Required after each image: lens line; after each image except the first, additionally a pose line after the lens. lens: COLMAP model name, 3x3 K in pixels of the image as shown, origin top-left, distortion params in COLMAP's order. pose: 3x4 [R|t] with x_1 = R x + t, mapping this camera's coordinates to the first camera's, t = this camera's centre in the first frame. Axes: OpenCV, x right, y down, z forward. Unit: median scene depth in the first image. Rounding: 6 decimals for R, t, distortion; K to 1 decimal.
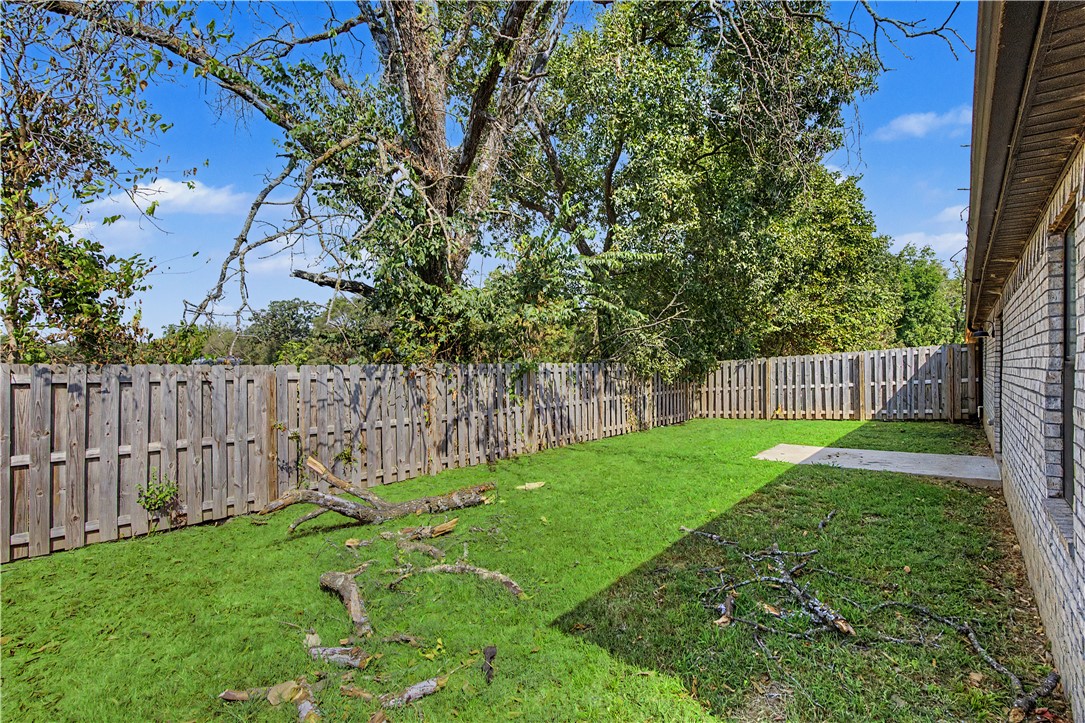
lens RADIAL K [[498.3, 0, 541.2], [0, 498.3, 360.8], [0, 0, 1]] dist [0.012565, 0.000573]
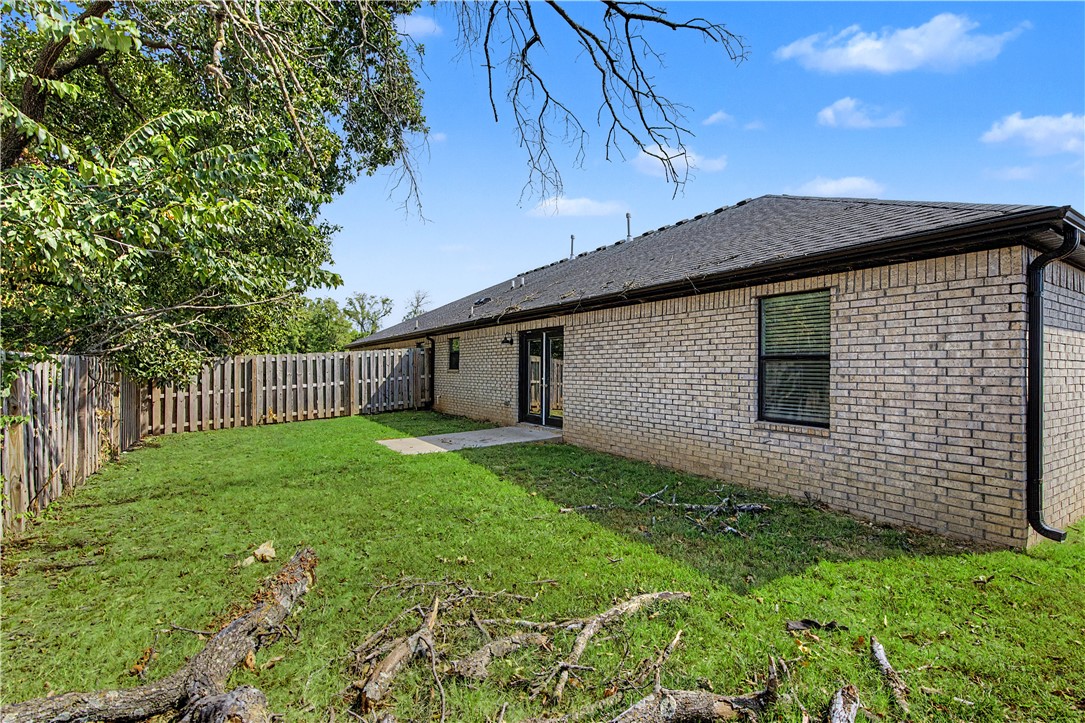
lens RADIAL K [[498.3, 0, 542.7], [0, 498.3, 367.8], [0, 0, 1]] dist [0.012565, 0.000573]
pose [[0.321334, 0.010736, 0.946905, -0.231206], [-0.003828, 0.999942, -0.010038, 0.024199], [-0.946958, -0.000400, 0.321356, 0.258280]]
